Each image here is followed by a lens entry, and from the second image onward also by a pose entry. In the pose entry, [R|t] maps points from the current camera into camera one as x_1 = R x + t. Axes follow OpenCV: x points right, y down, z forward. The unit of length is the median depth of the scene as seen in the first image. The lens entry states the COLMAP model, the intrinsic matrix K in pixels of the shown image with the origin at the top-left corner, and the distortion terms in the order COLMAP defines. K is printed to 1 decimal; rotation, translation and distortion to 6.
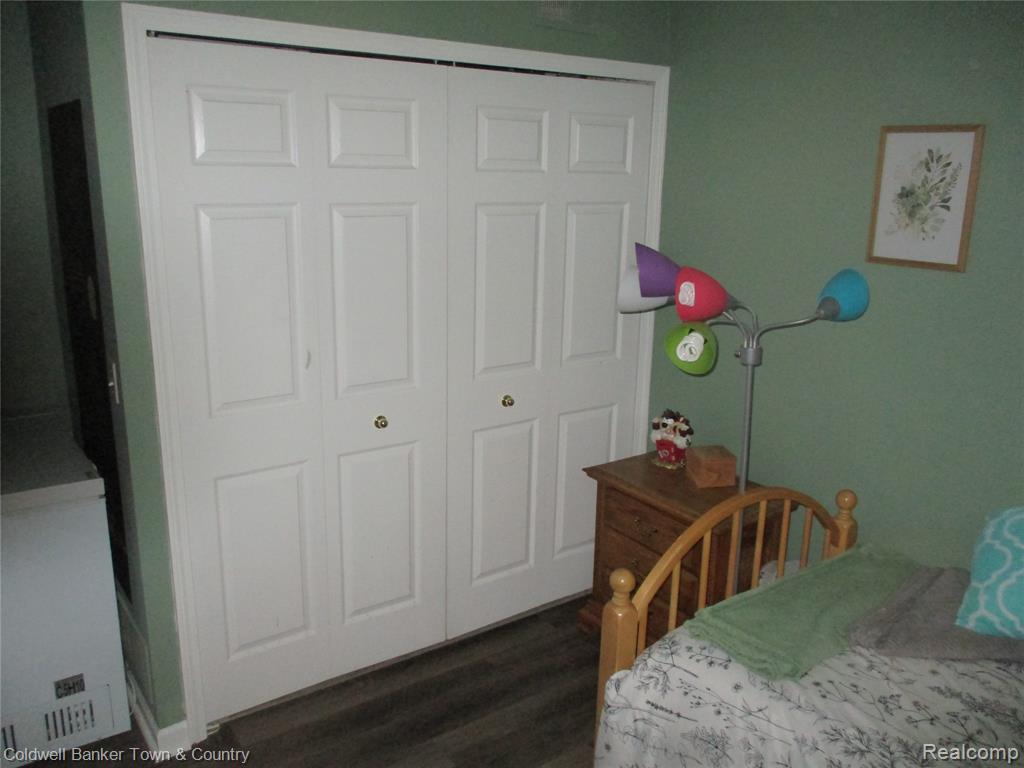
lens RADIAL K [[848.0, 0, 512.1], [0, 848.0, 382.5], [0, 0, 1]] dist [-0.037798, 0.020915]
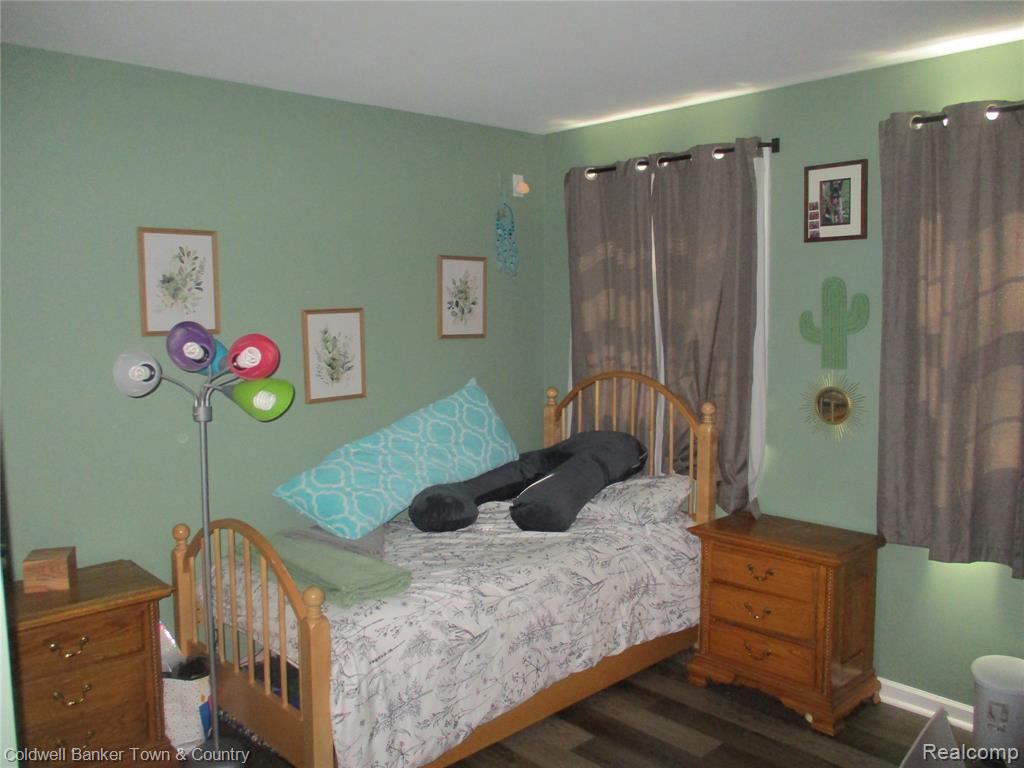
lens RADIAL K [[848.0, 0, 511.8], [0, 848.0, 382.7], [0, 0, 1]] dist [-0.037798, 0.020915]
pose [[-0.127622, -0.124355, 0.983996, -0.913998], [0.248775, 0.956380, 0.153130, -0.145824], [-0.960117, 0.264336, -0.091118, 0.675538]]
